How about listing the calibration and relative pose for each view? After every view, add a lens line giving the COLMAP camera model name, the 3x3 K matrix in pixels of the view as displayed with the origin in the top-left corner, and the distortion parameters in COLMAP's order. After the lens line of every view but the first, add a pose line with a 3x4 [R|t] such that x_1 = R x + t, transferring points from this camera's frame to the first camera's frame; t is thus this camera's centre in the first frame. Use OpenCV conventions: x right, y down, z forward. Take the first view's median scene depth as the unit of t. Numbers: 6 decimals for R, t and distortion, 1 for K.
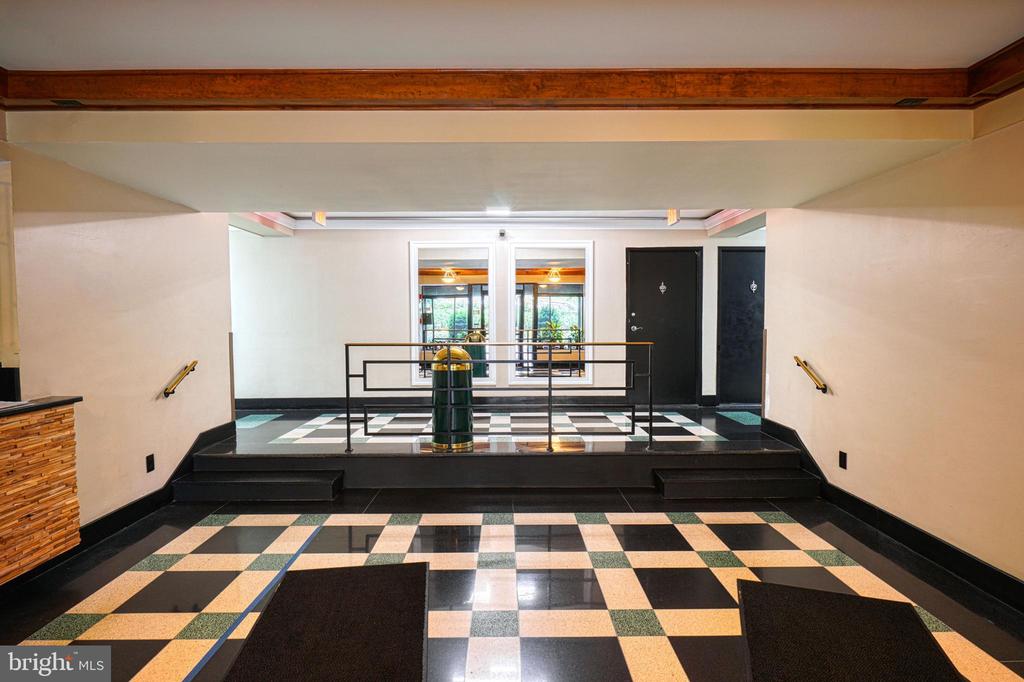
lens RADIAL K [[559.2, 0, 512.0], [0, 559.2, 341.0], [0, 0, 1]] dist [-0.000413, -0.000204]
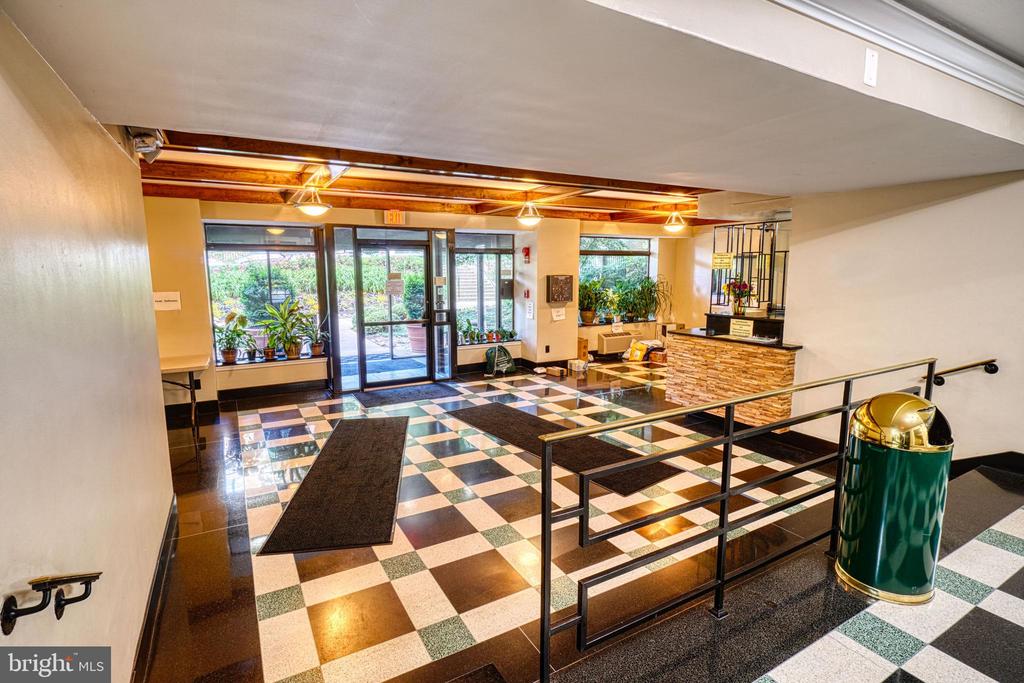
lens RADIAL K [[499.3, 0, 512.0], [0, 499.3, 341.5], [0, 0, 1]] dist [0.000199, 0.000007]
pose [[-0.872206, 0.078493, -0.482800, 0.647044], [-0.019636, 0.980626, 0.194902, -0.191108], [0.488745, 0.179475, -0.853766, 1.919916]]
